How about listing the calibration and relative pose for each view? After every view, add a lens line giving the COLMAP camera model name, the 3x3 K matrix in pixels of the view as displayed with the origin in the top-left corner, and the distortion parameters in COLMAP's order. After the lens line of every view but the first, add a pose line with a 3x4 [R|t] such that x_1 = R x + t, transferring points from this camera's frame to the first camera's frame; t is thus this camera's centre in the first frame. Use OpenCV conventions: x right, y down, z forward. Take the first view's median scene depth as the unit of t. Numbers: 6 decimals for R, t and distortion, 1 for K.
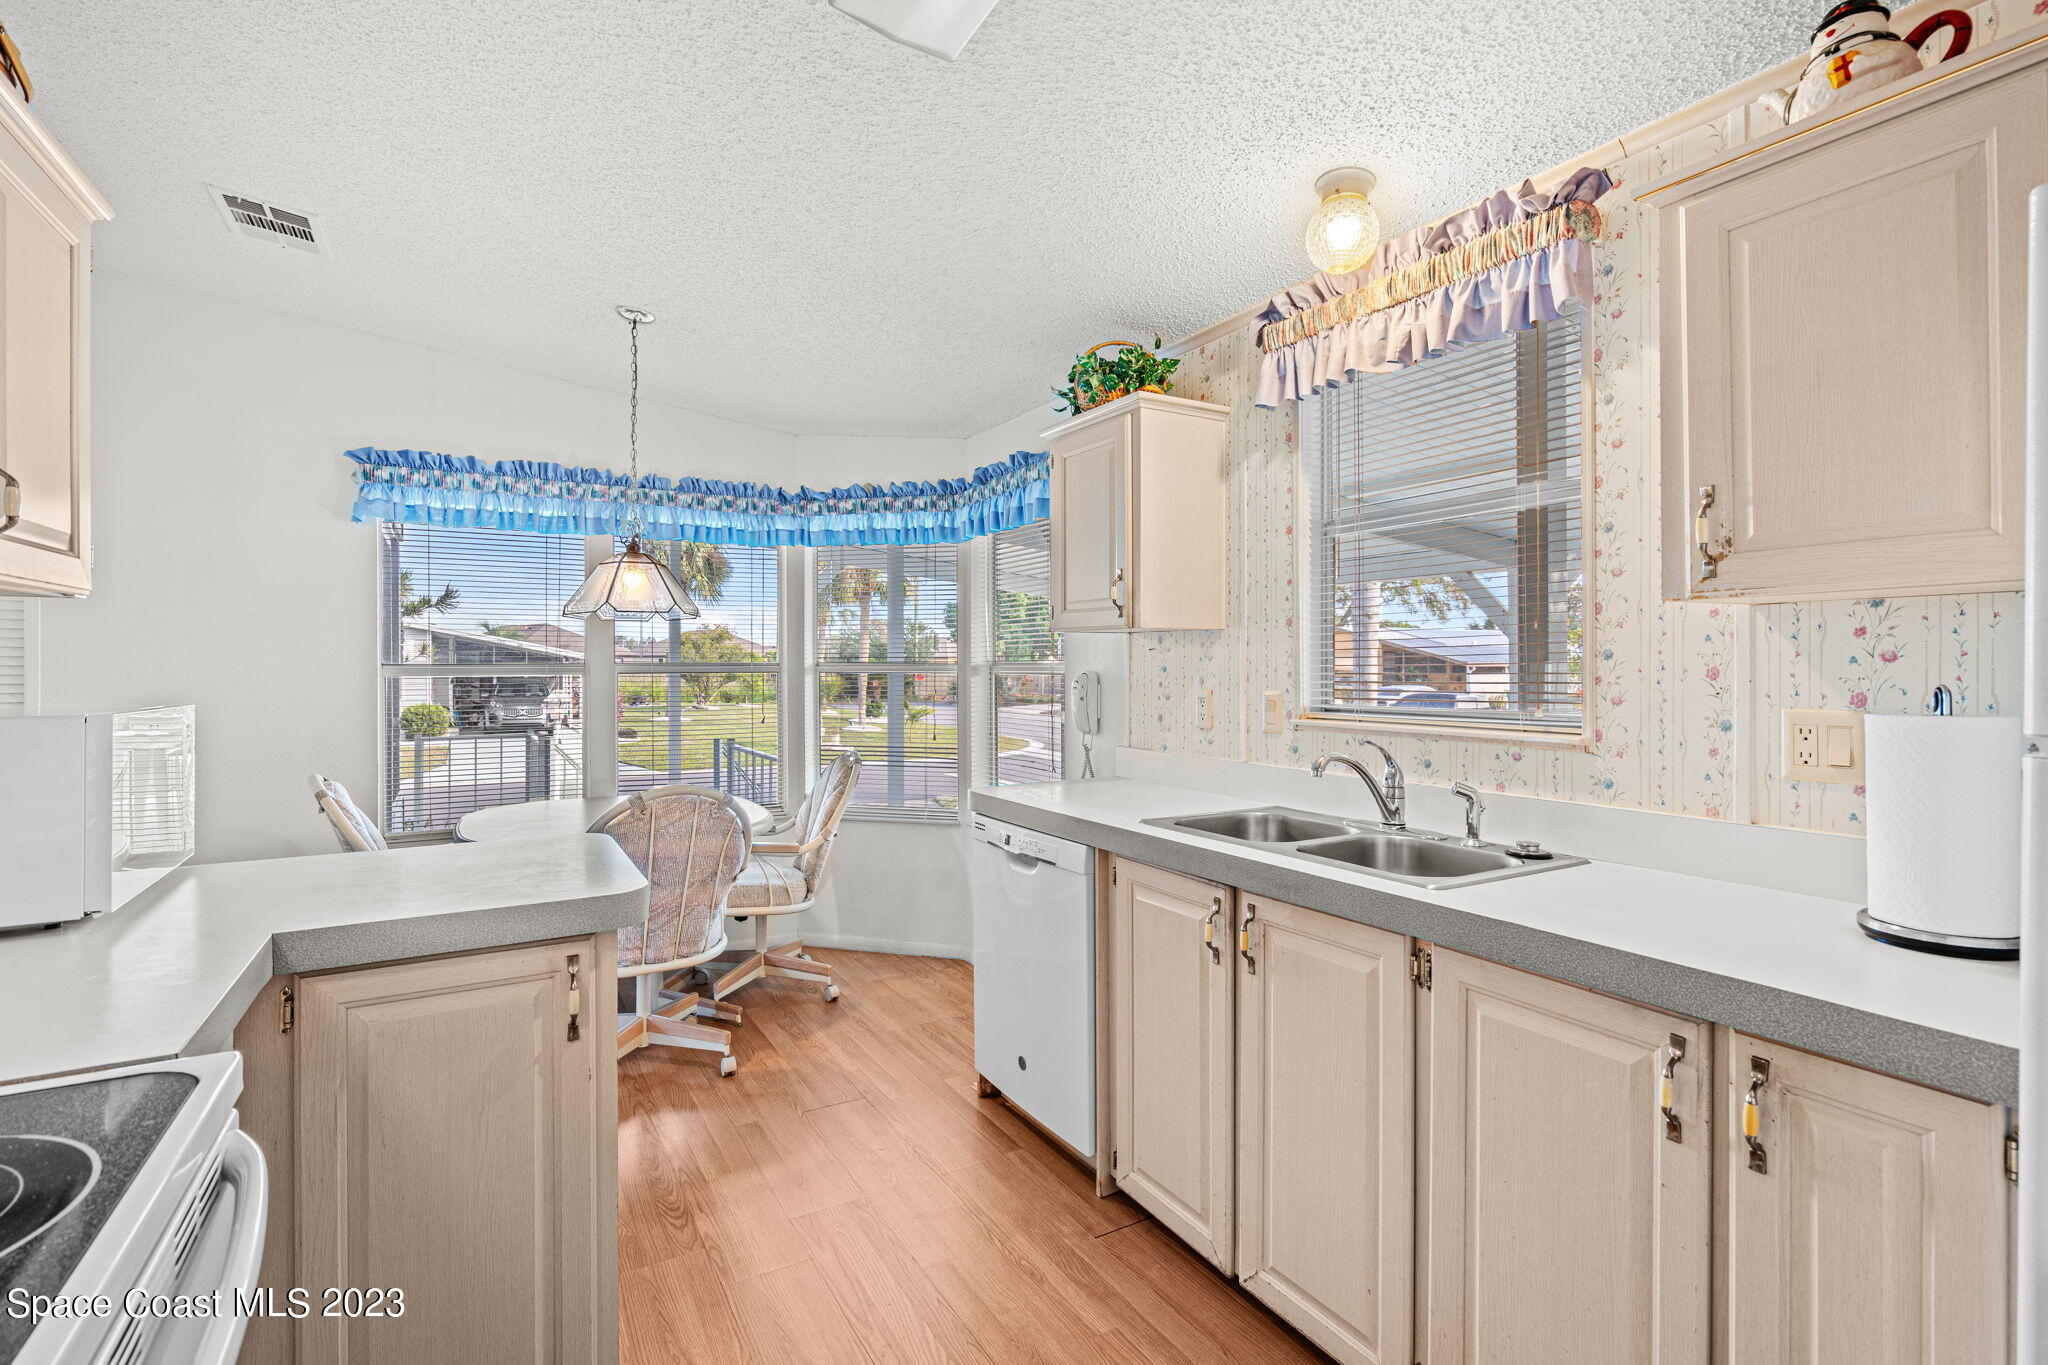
lens RADIAL K [[956.8, 0, 1010.9], [0, 956.8, 666.5], [0, 0, 1]] dist [-0.003960, -0.000094]
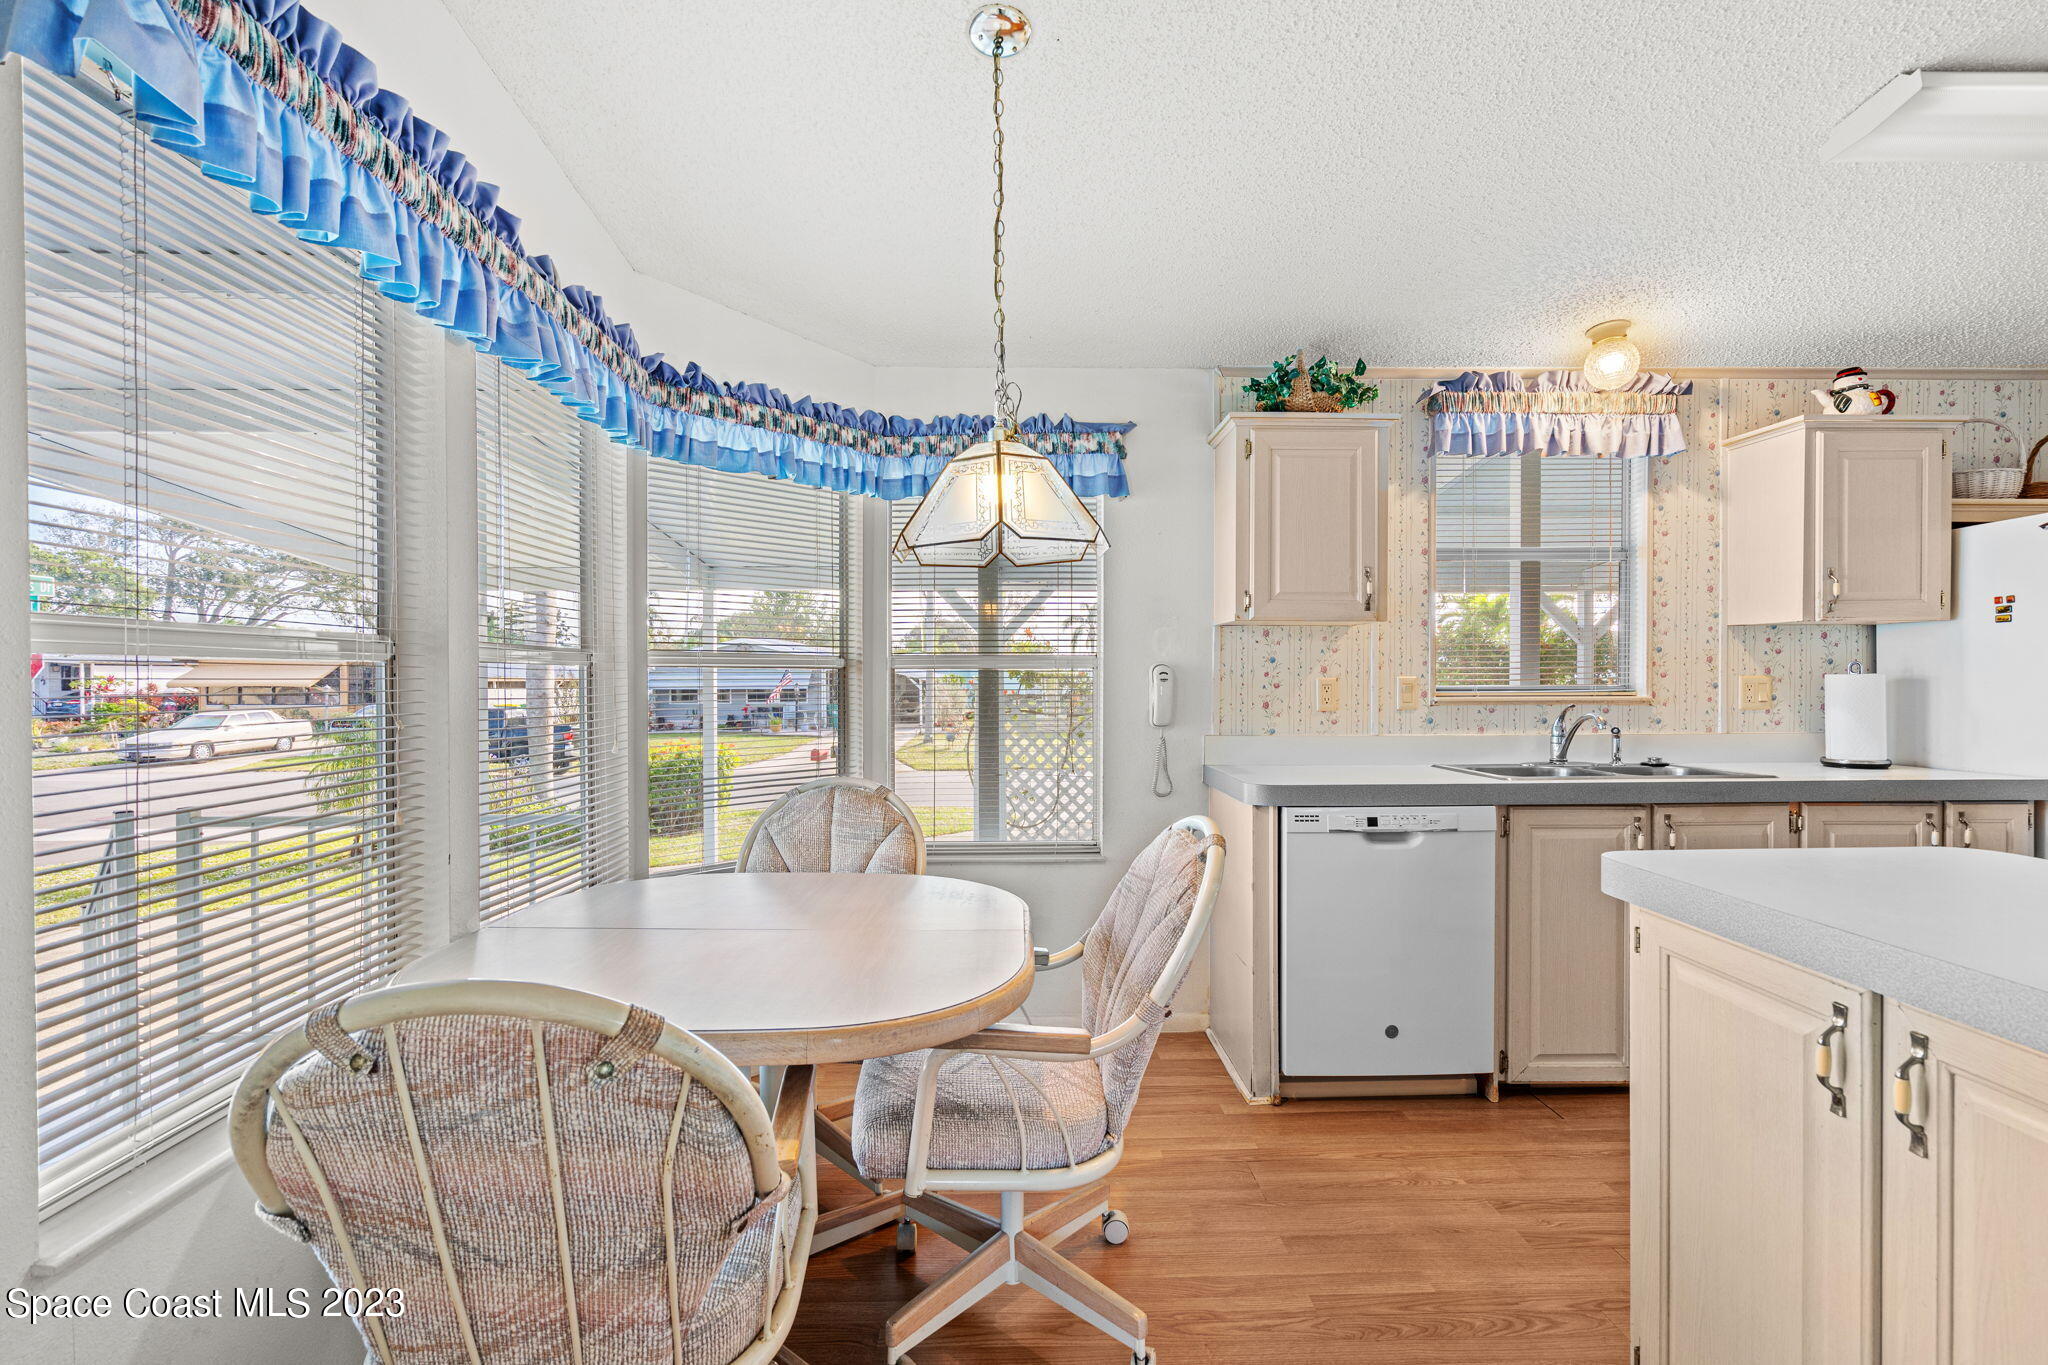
lens RADIAL K [[956.8, 0, 1011.1], [0, 956.8, 687.8], [0, 0, 1]] dist [-0.003960, -0.000094]
pose [[0.478419, -0.007199, 0.878102, -0.935747], [0.004518, 0.999973, 0.005736, 0.026728], [-0.878120, 0.001223, 0.478439, 0.735175]]
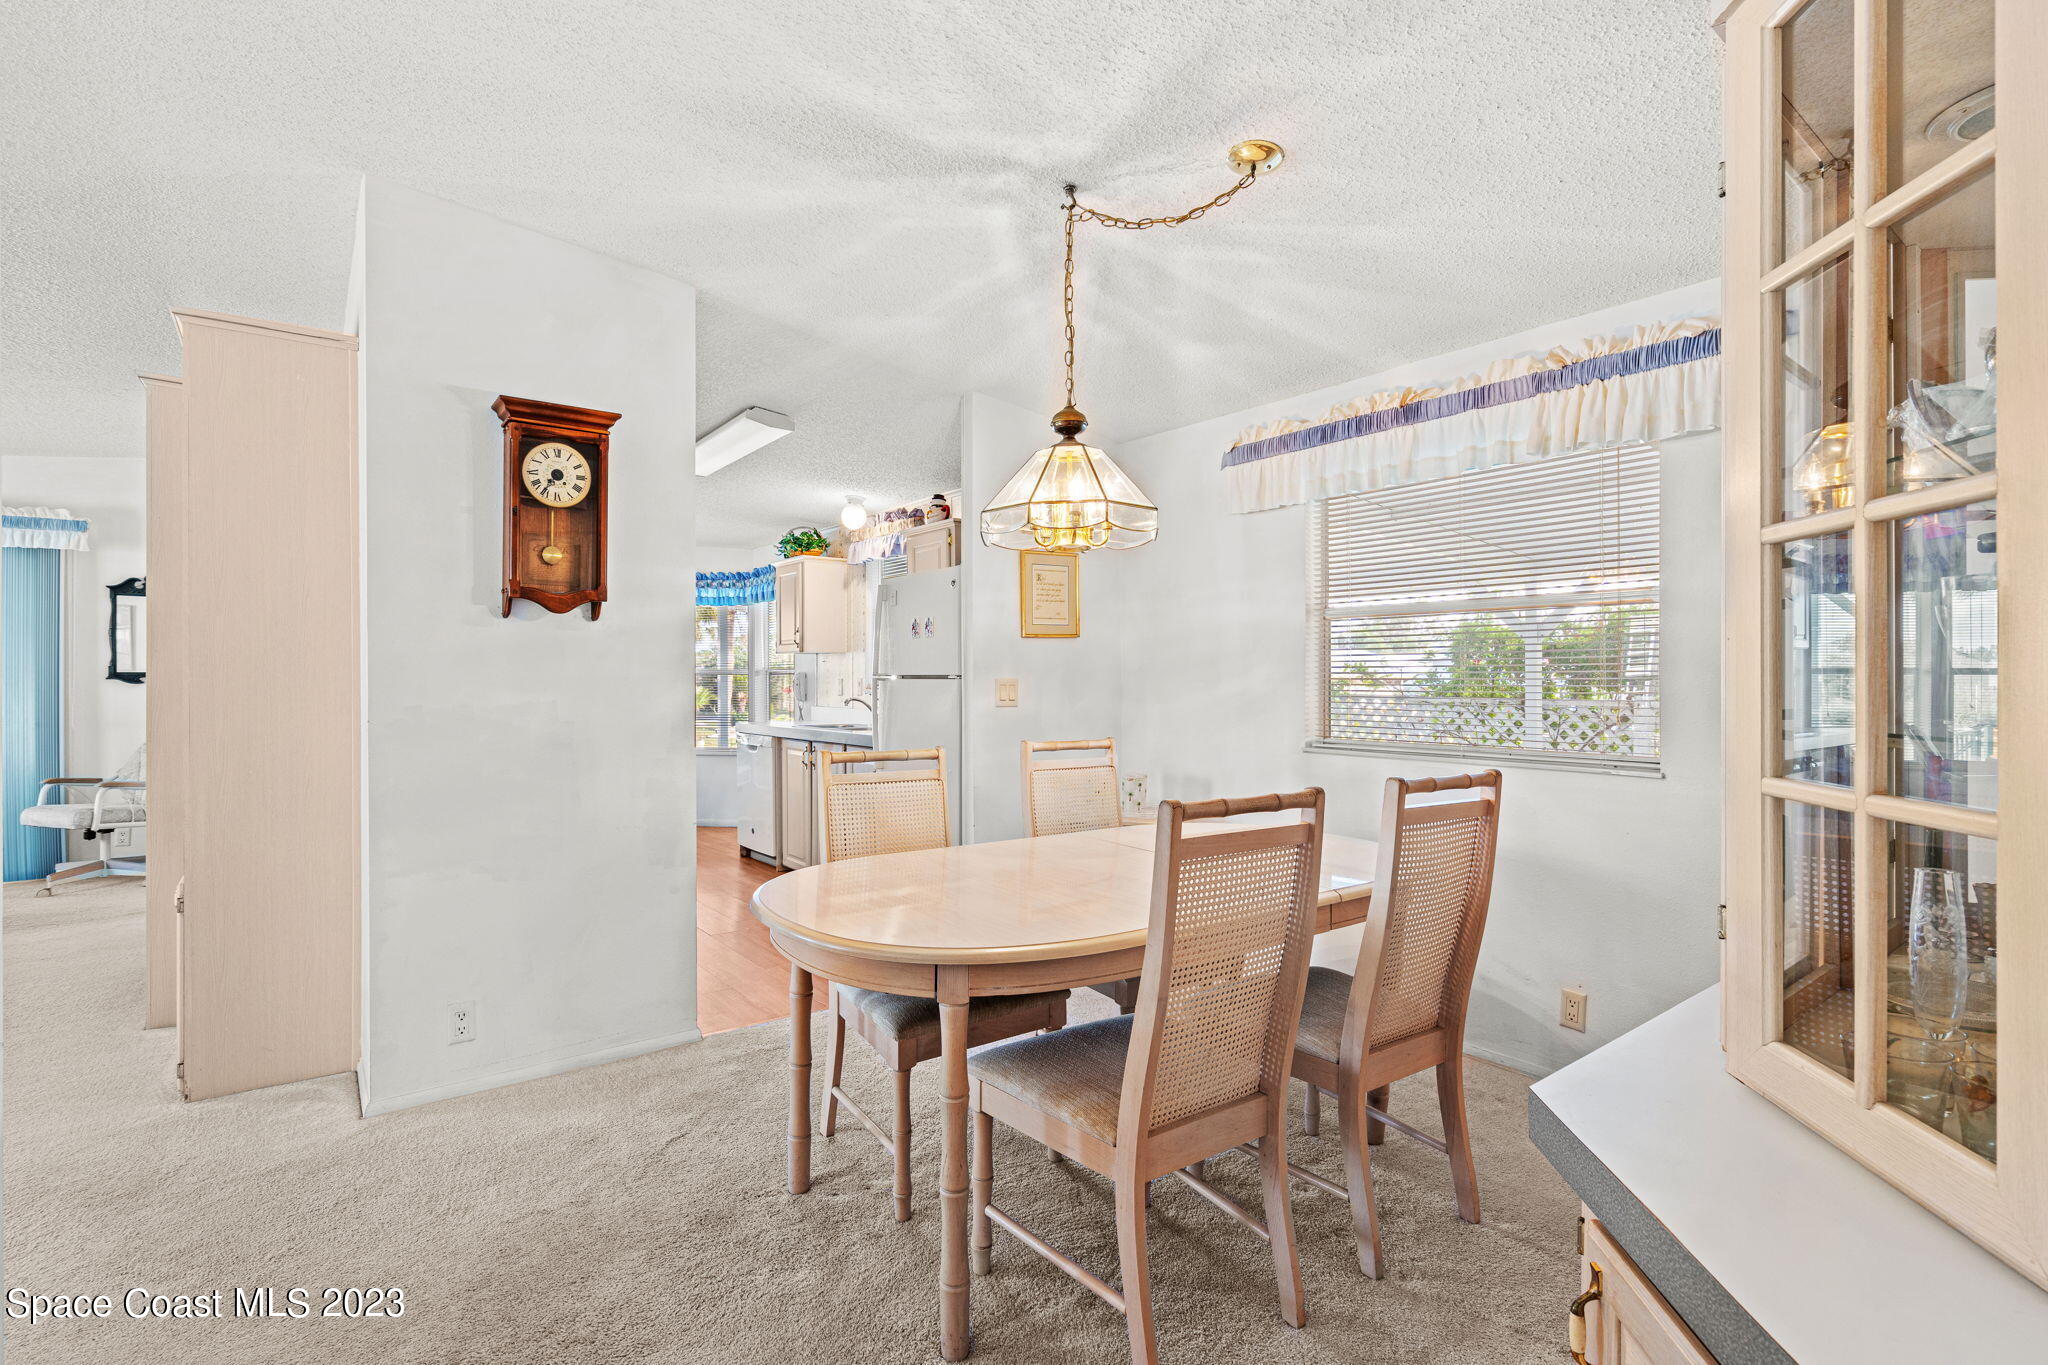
lens RADIAL K [[956.8, 0, 1022.7], [0, 956.8, 682.6], [0, 0, 1]] dist [-0.003960, -0.000094]
pose [[0.990646, -0.000122, 0.136456, 0.309804], [0.000052, 1.000000, 0.000512, 0.031955], [-0.136456, -0.000501, 0.990646, -1.297333]]
